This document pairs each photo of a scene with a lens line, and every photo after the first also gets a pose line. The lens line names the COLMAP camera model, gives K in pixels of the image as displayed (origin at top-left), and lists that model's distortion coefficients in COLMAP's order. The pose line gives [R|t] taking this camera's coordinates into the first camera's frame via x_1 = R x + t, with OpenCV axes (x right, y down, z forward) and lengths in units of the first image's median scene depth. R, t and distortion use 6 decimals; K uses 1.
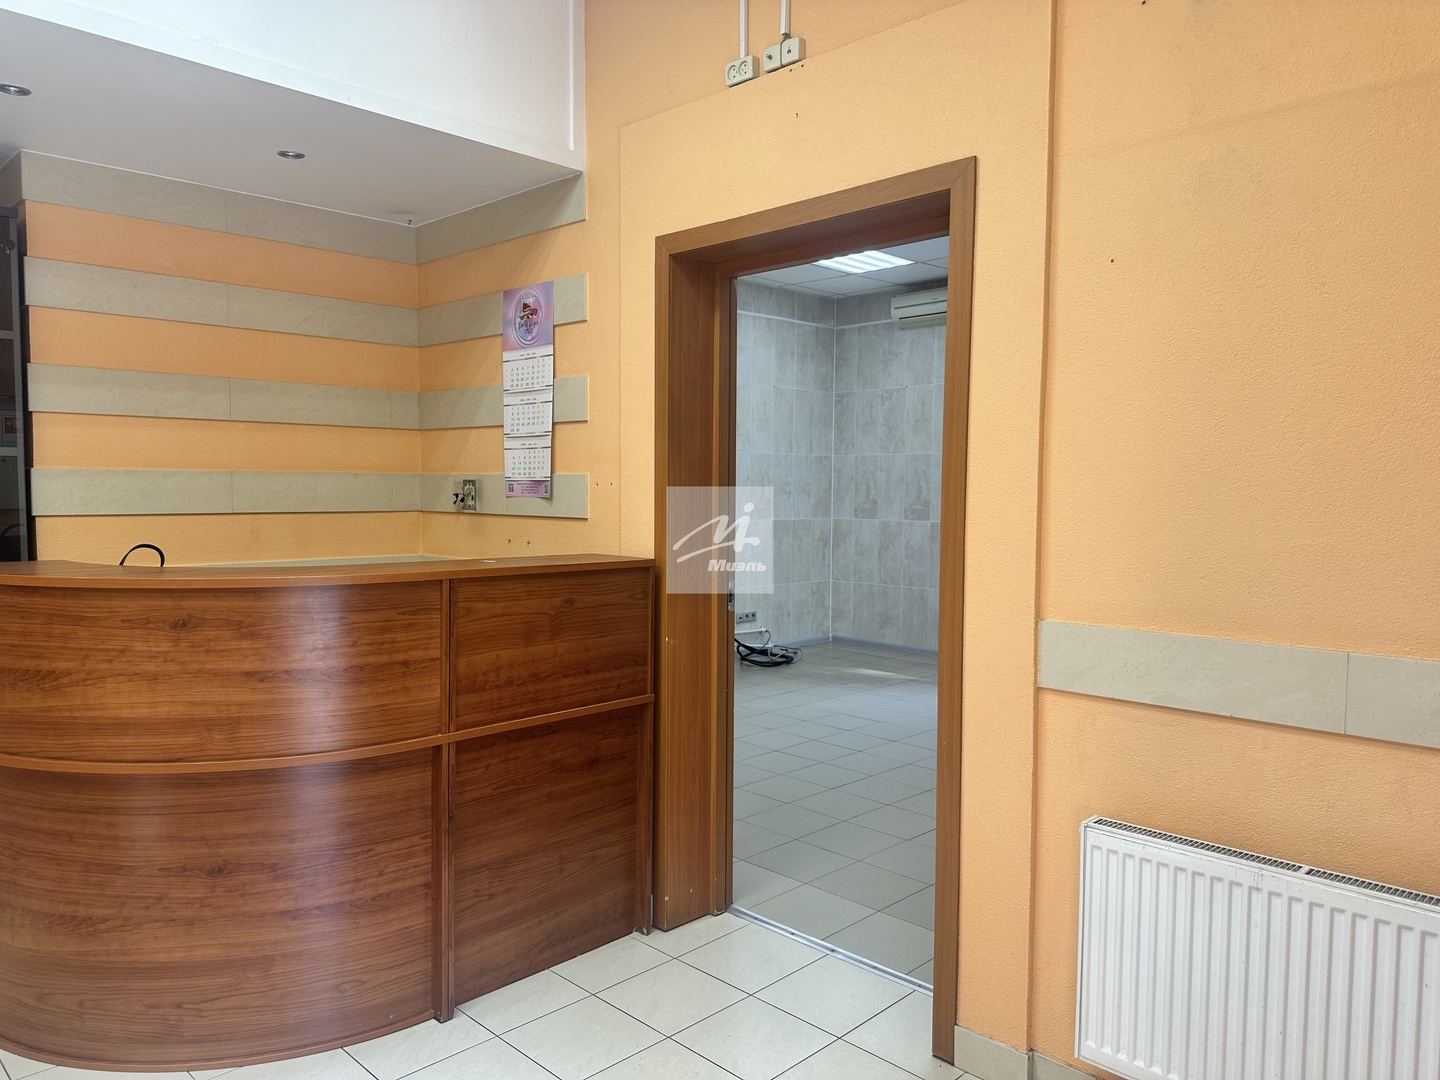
lens RADIAL K [[1011.3, 0, 706.5], [0, 1011.3, 549.1], [0, 0, 1]] dist [0.059527, -0.065815]
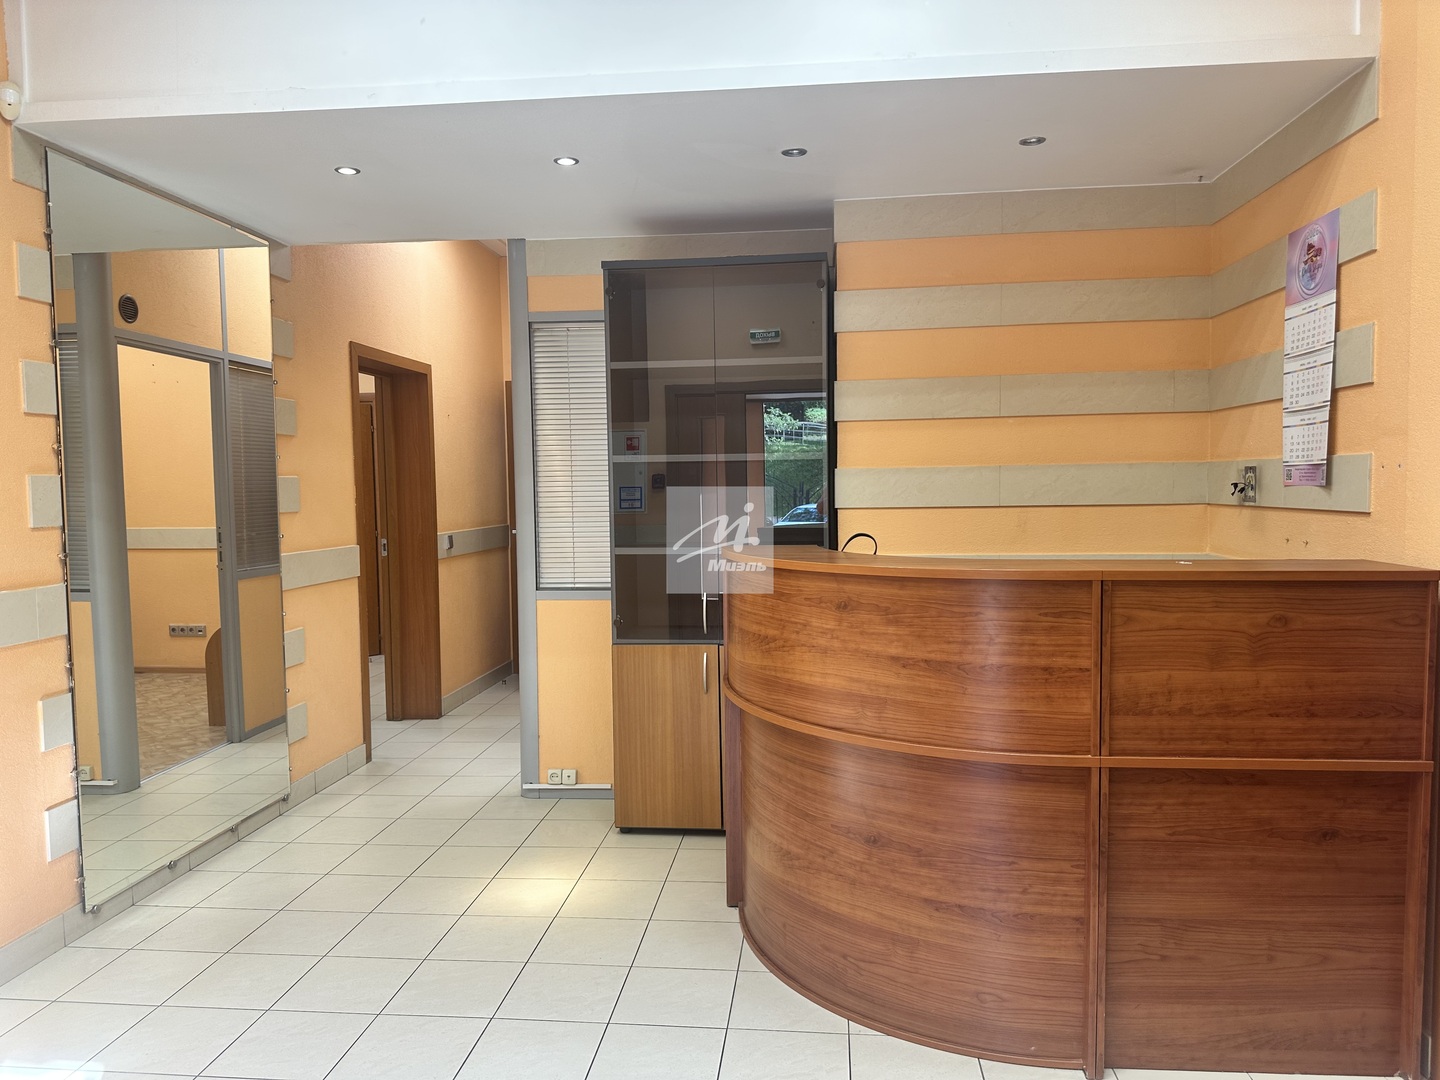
lens RADIAL K [[1011.3, 0, 723.0], [0, 1011.3, 538.5], [0, 0, 1]] dist [0.059527, -0.065815]
pose [[0.633258, 0.026229, -0.773496, 0.175025], [-0.031127, 0.999480, 0.008409, -0.002780], [0.773314, 0.018752, 0.633746, 0.152408]]
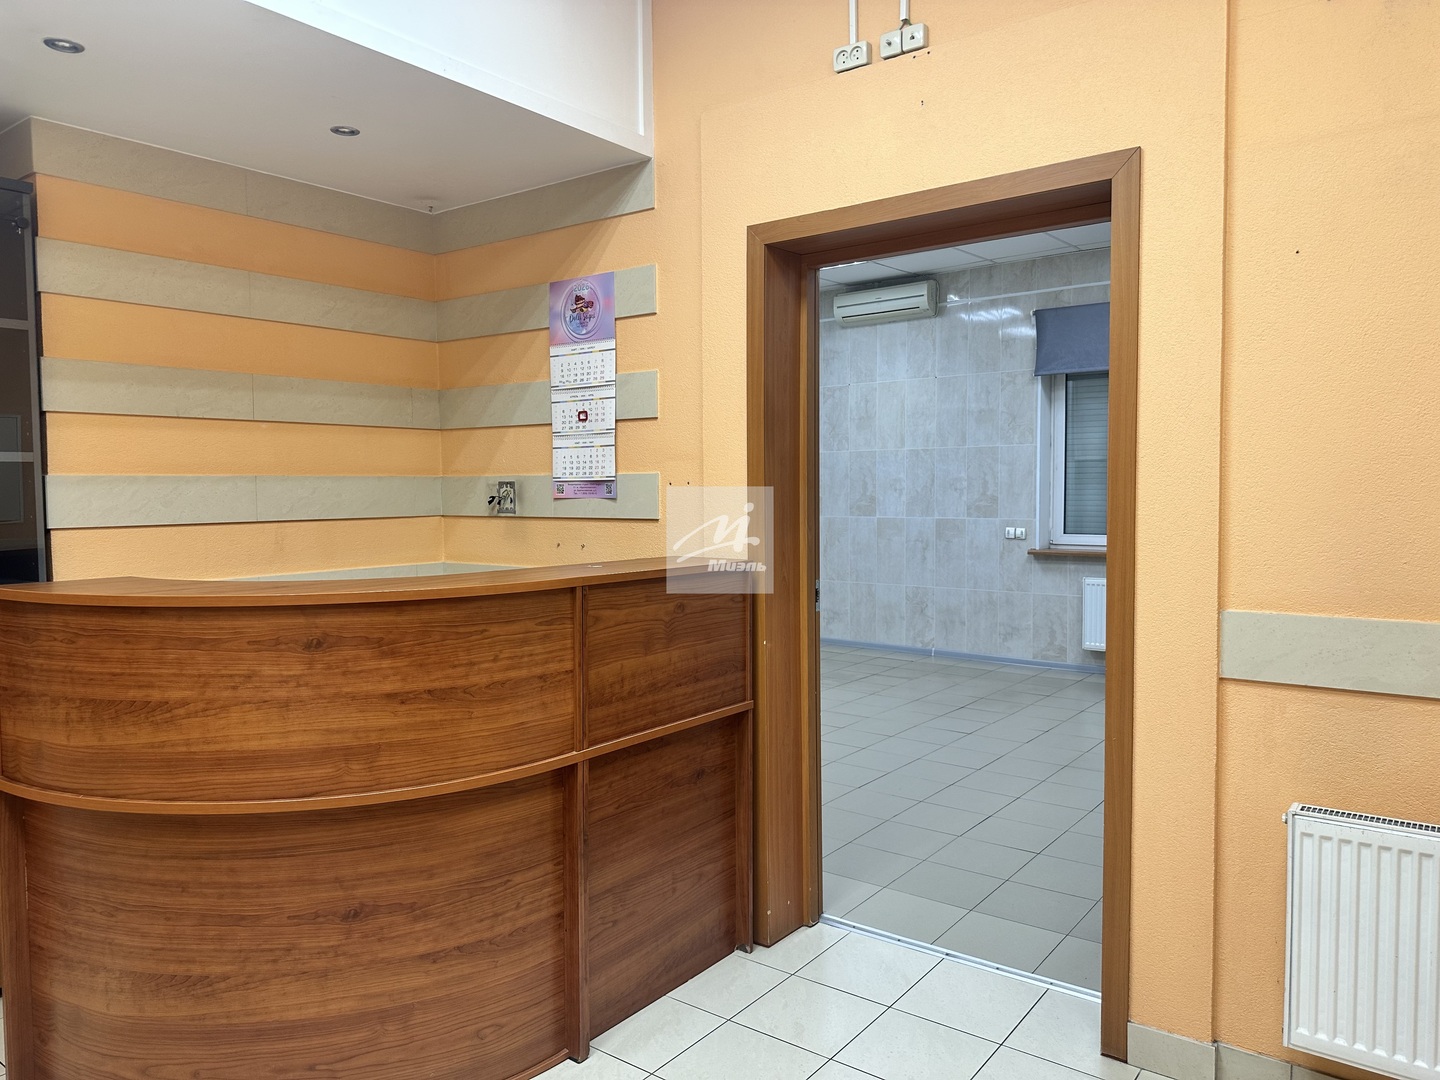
lens RADIAL K [[1011.3, 0, 695.7], [0, 1011.3, 540.8], [0, 0, 1]] dist [0.059527, -0.065815]
pose [[0.992133, -0.022314, 0.123183, -0.210791], [0.023360, 0.999702, -0.007053, -0.002359], [-0.122989, 0.009875, 0.992359, 0.047175]]
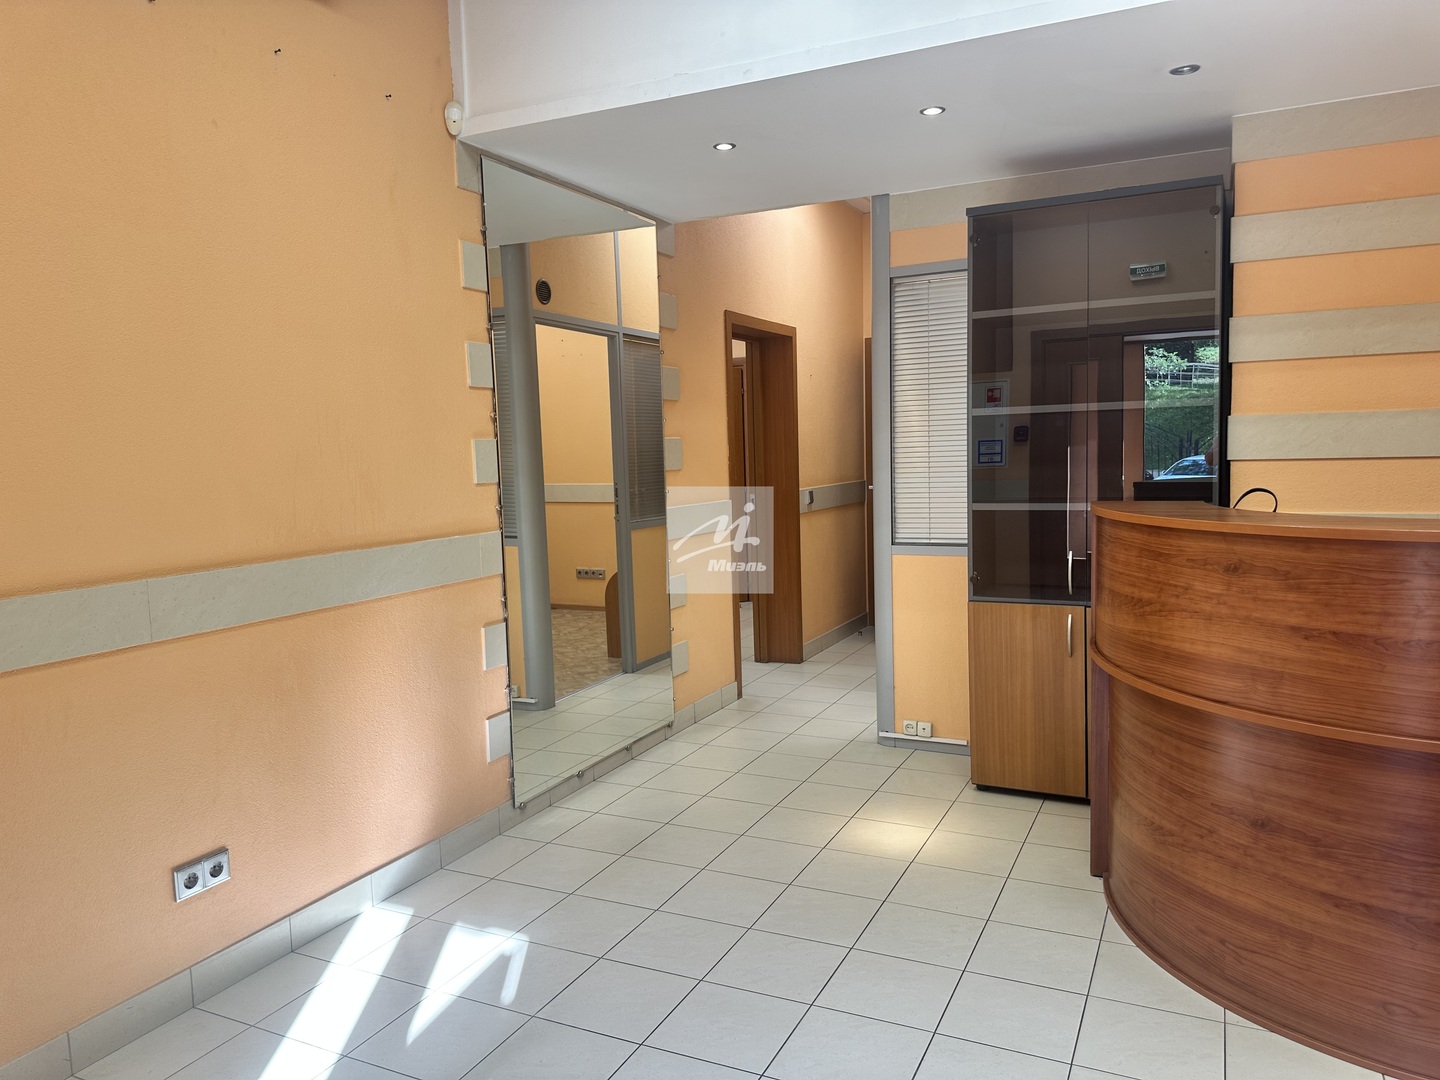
lens RADIAL K [[1011.3, 0, 722.1], [0, 1011.3, 547.9], [0, 0, 1]] dist [0.059527, -0.065815]
pose [[0.330609, 0.078150, -0.940527, 0.188077], [-0.029027, 0.996936, 0.072634, -0.003504], [0.943321, 0.003287, 0.331864, 0.142574]]
